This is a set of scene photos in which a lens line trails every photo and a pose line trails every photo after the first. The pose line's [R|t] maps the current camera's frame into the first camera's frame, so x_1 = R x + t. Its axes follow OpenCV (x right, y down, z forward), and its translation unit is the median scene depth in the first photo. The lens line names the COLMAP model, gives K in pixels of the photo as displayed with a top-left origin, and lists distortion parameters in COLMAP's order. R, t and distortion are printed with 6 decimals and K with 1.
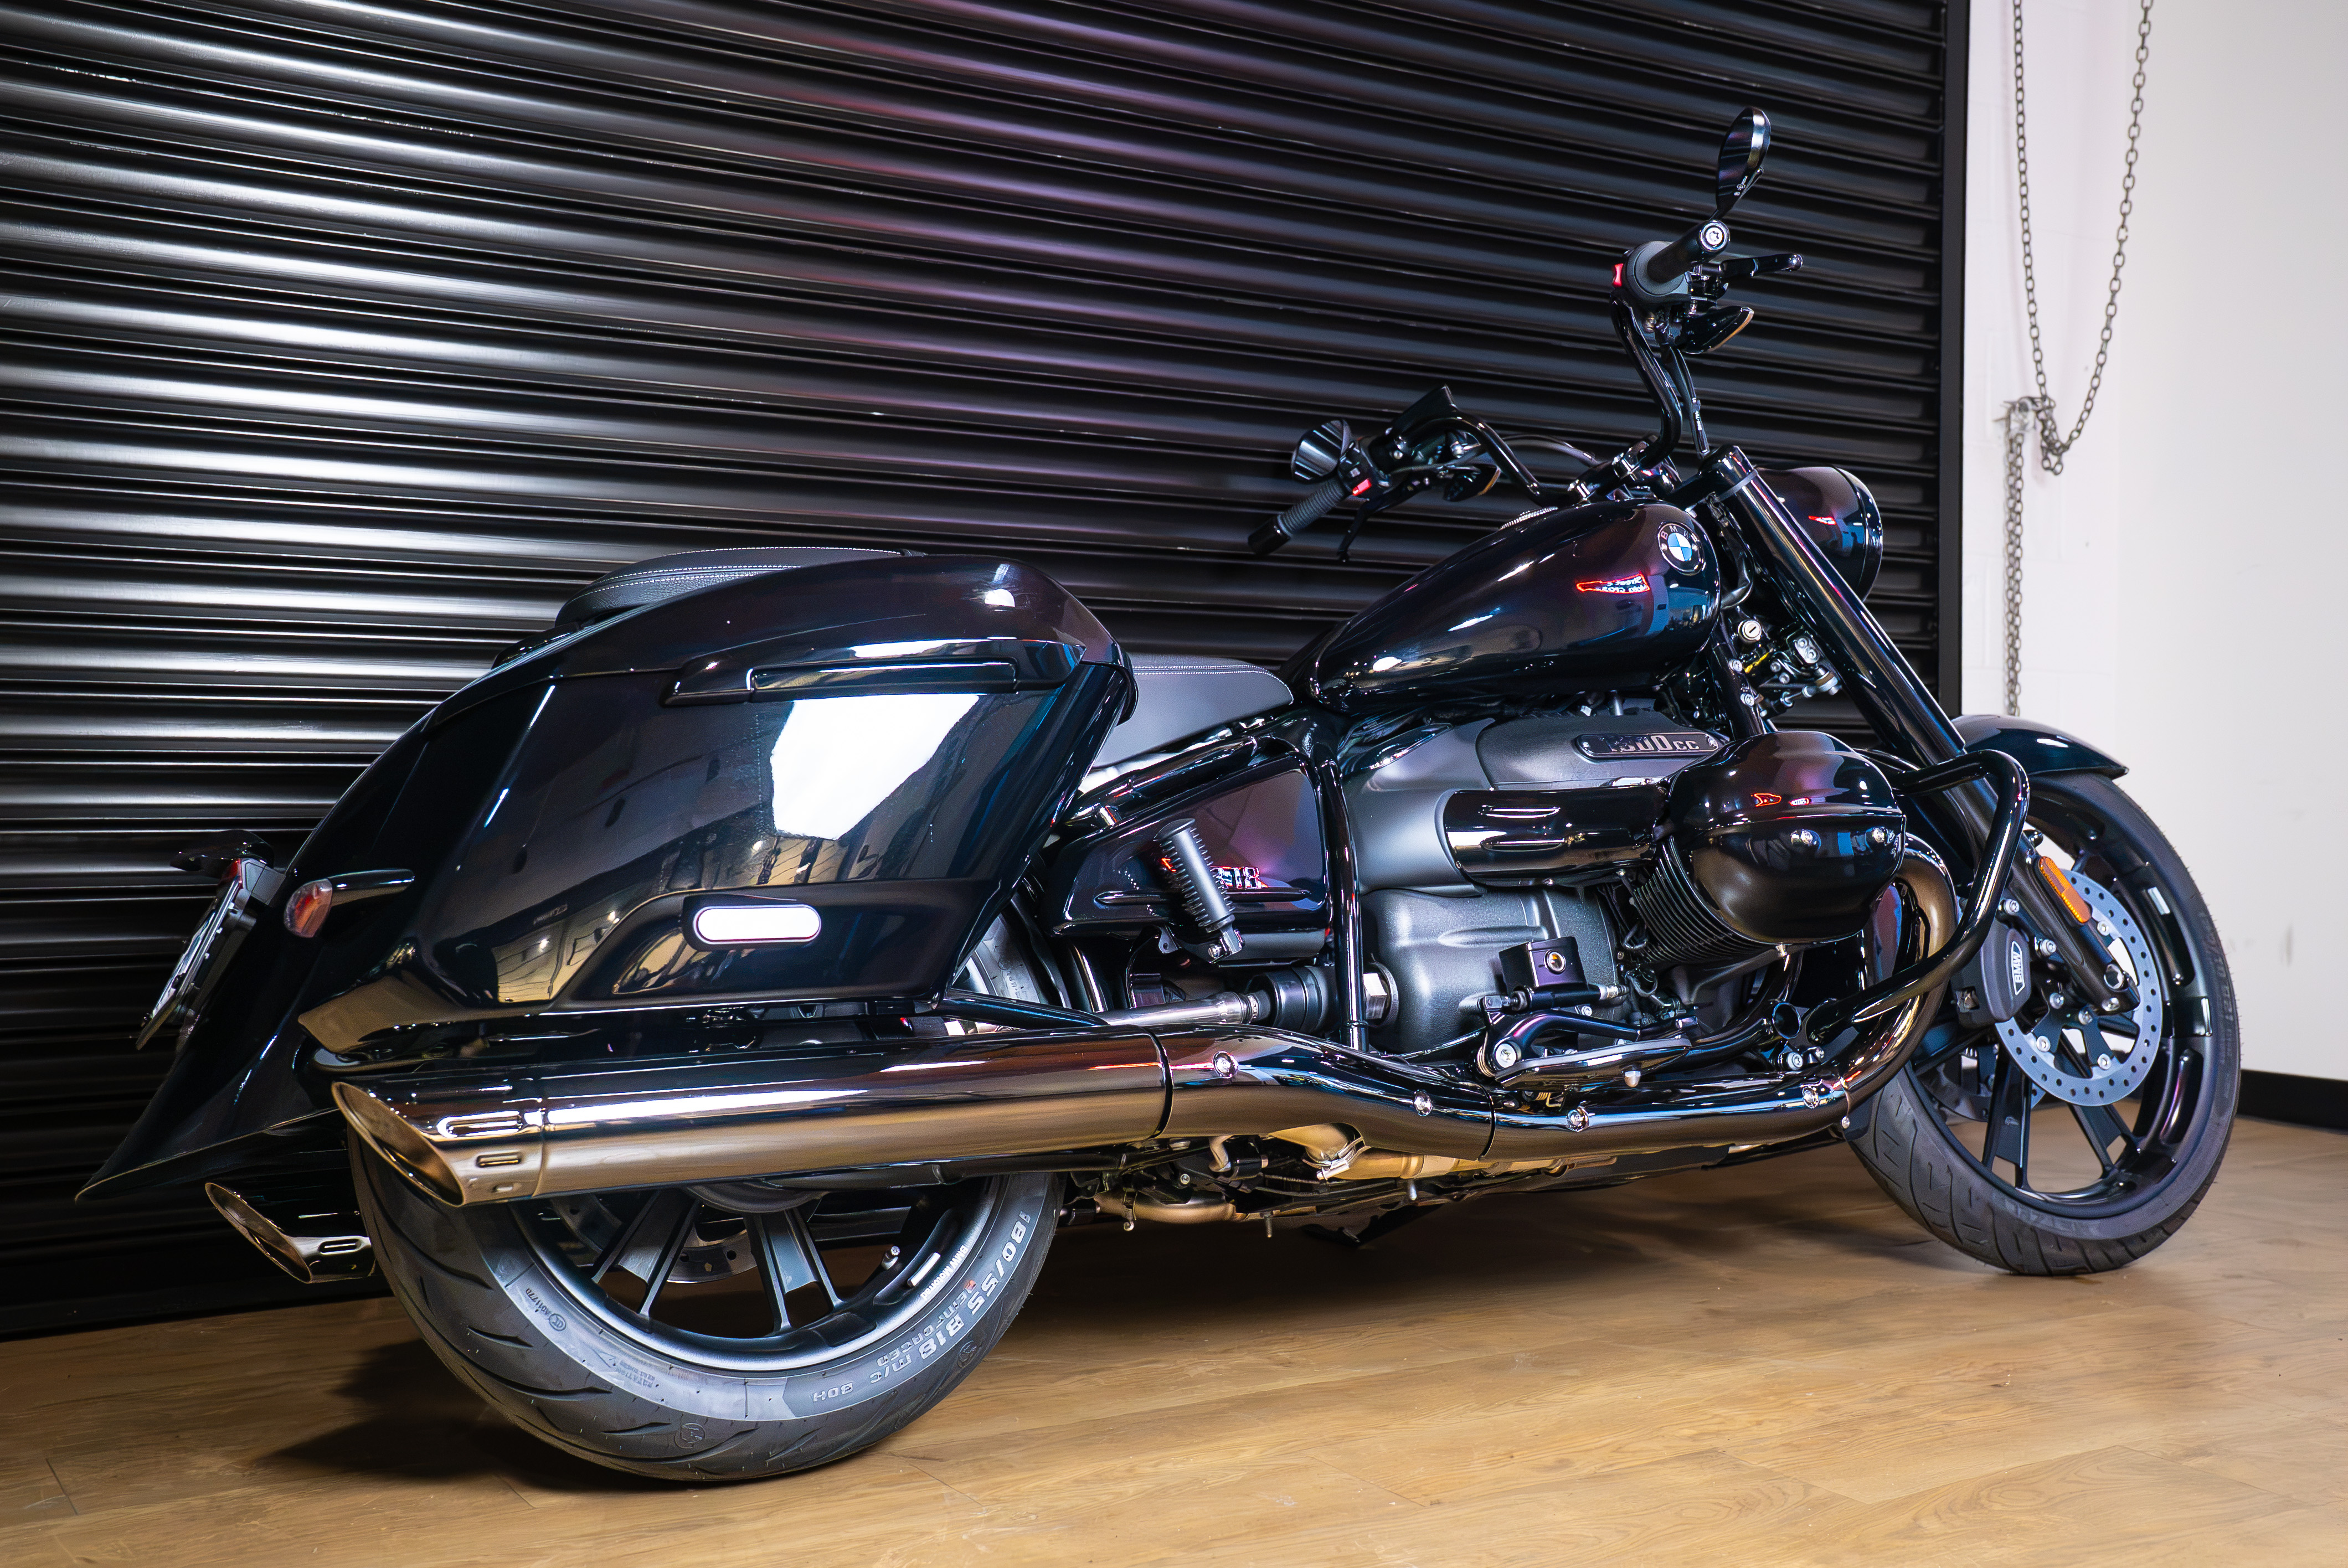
lens RADIAL K [[2351.7, 0, 1165.6], [0, 2351.7, 786.1], [0, 0, 1]] dist [0.044470, 0.000000]
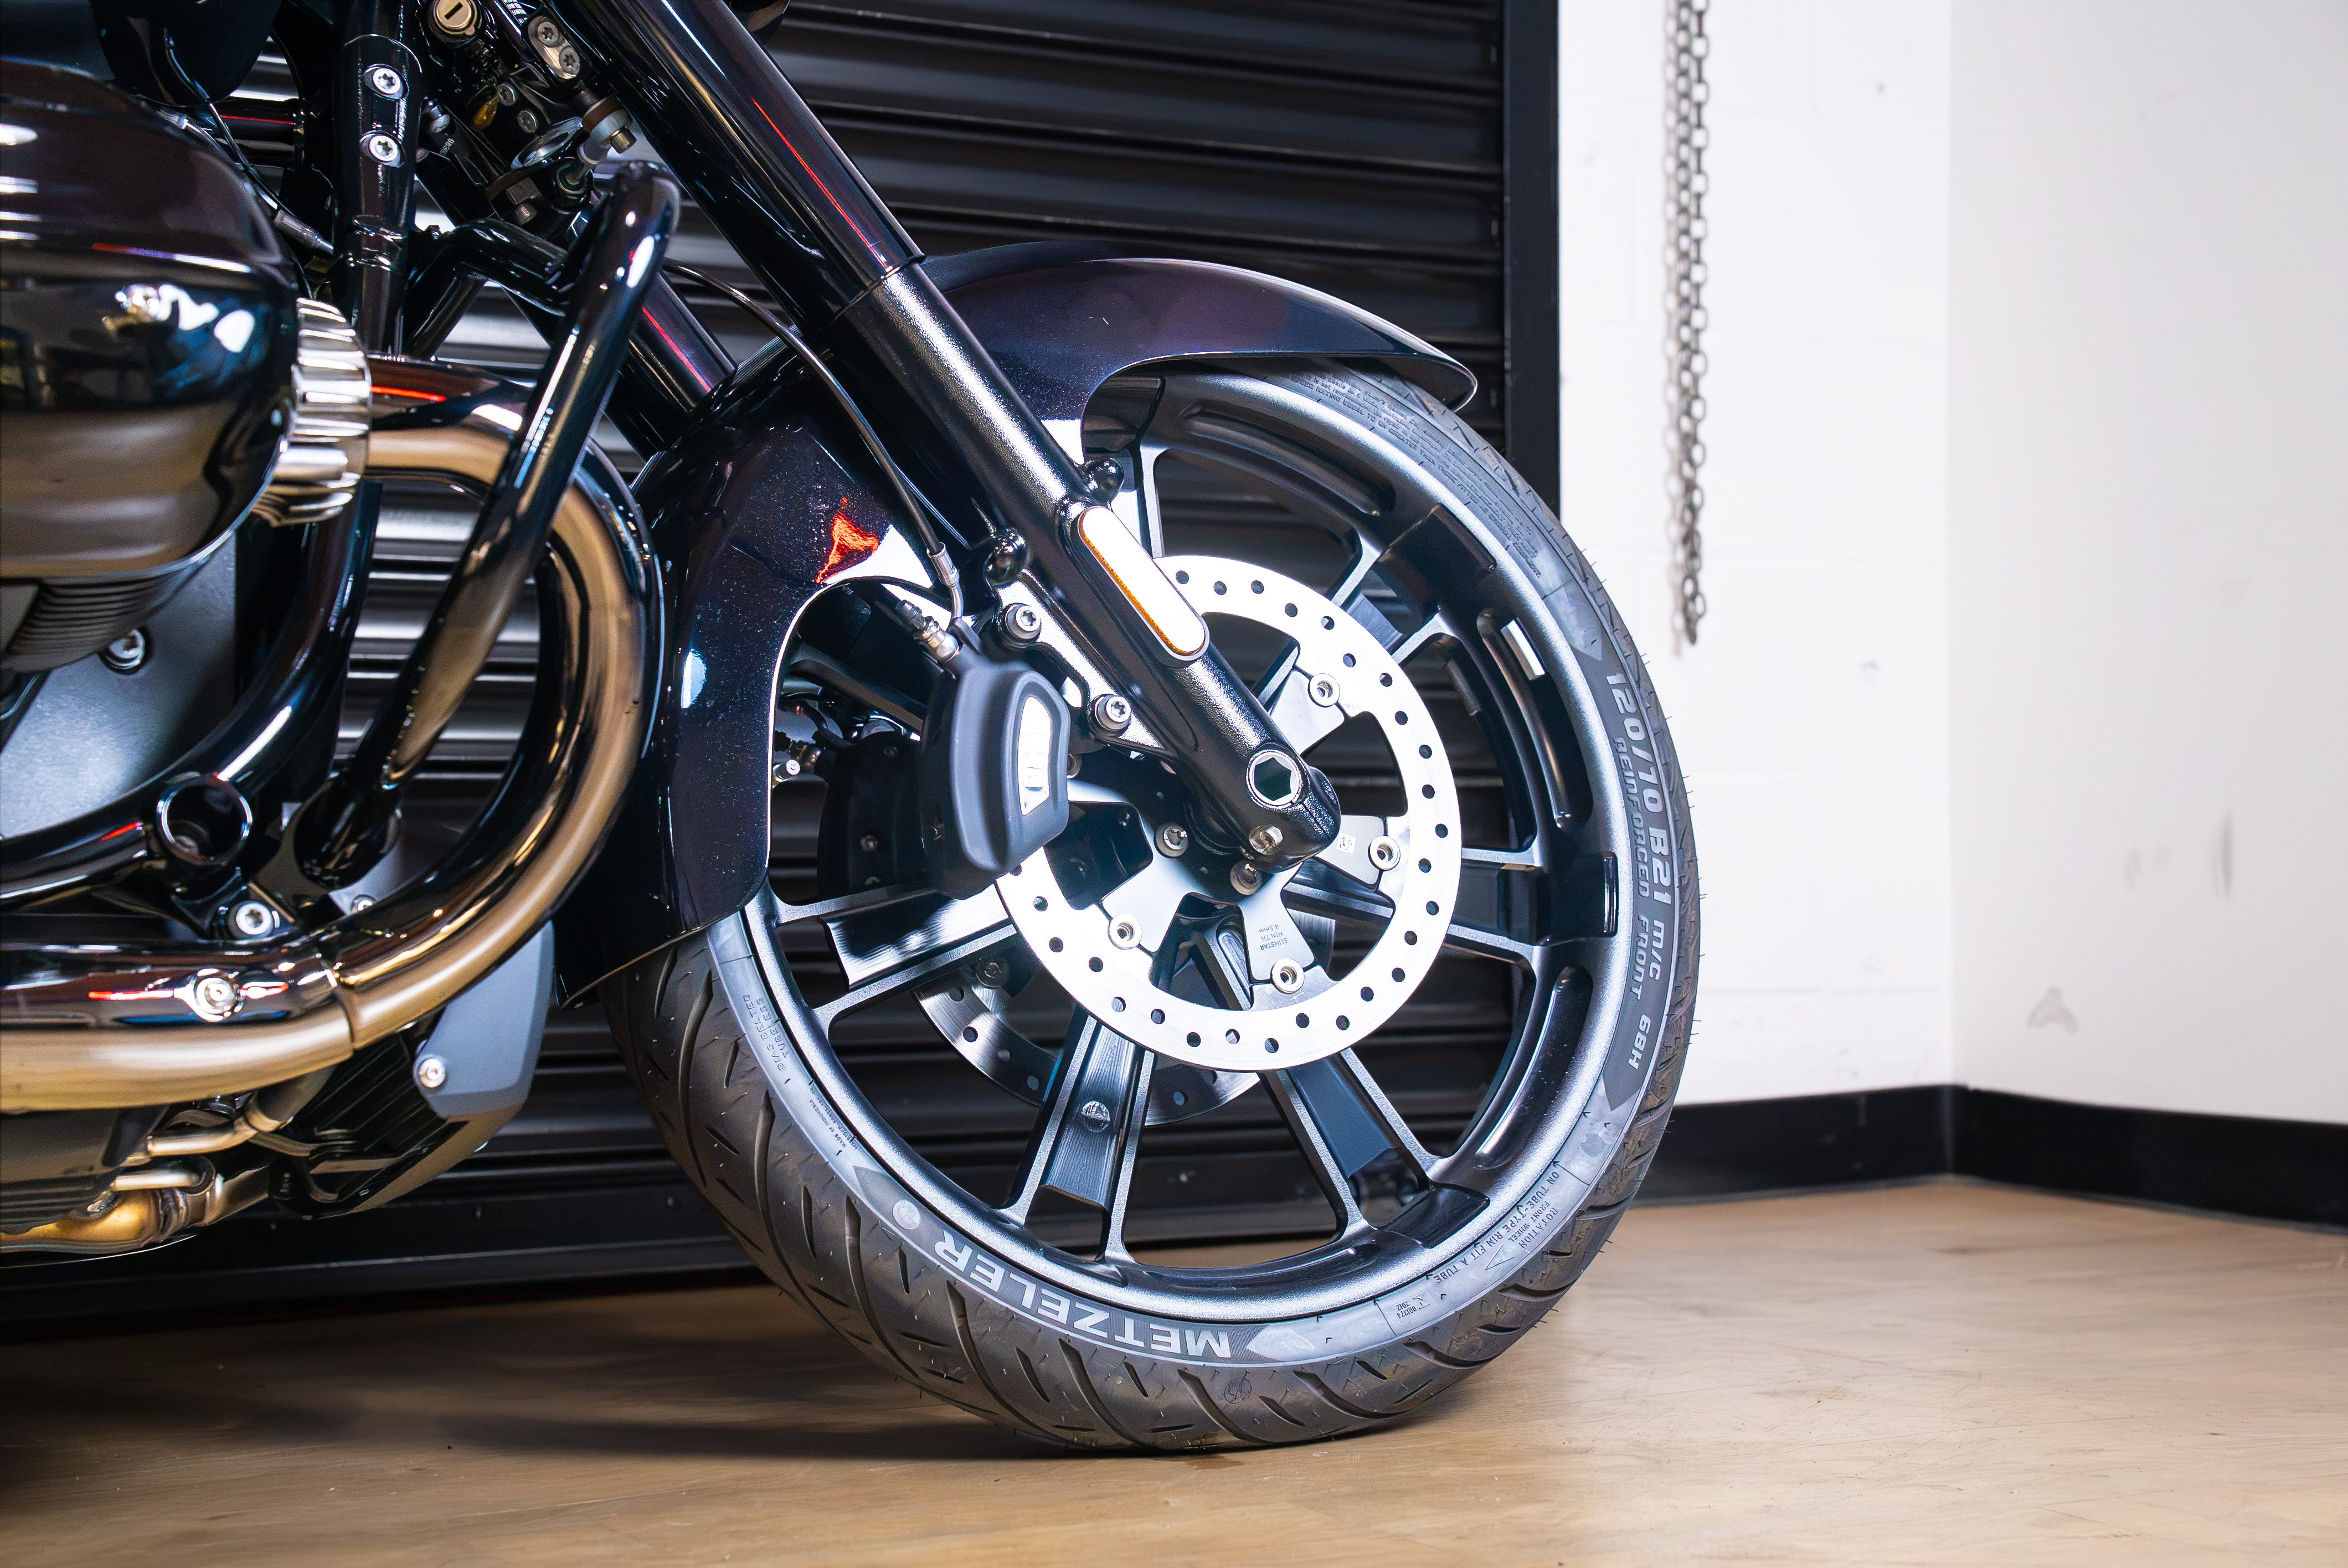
lens RADIAL K [[3662.2, 0, 1190.1], [0, 3662.2, 793.8], [0, 0, 1]] dist [0.174467, 0.000000]
pose [[0.999291, -0.014843, -0.034600, 0.404180], [0.014151, 0.999696, -0.020175, 0.096166], [0.034889, 0.019671, 0.999198, 0.302154]]
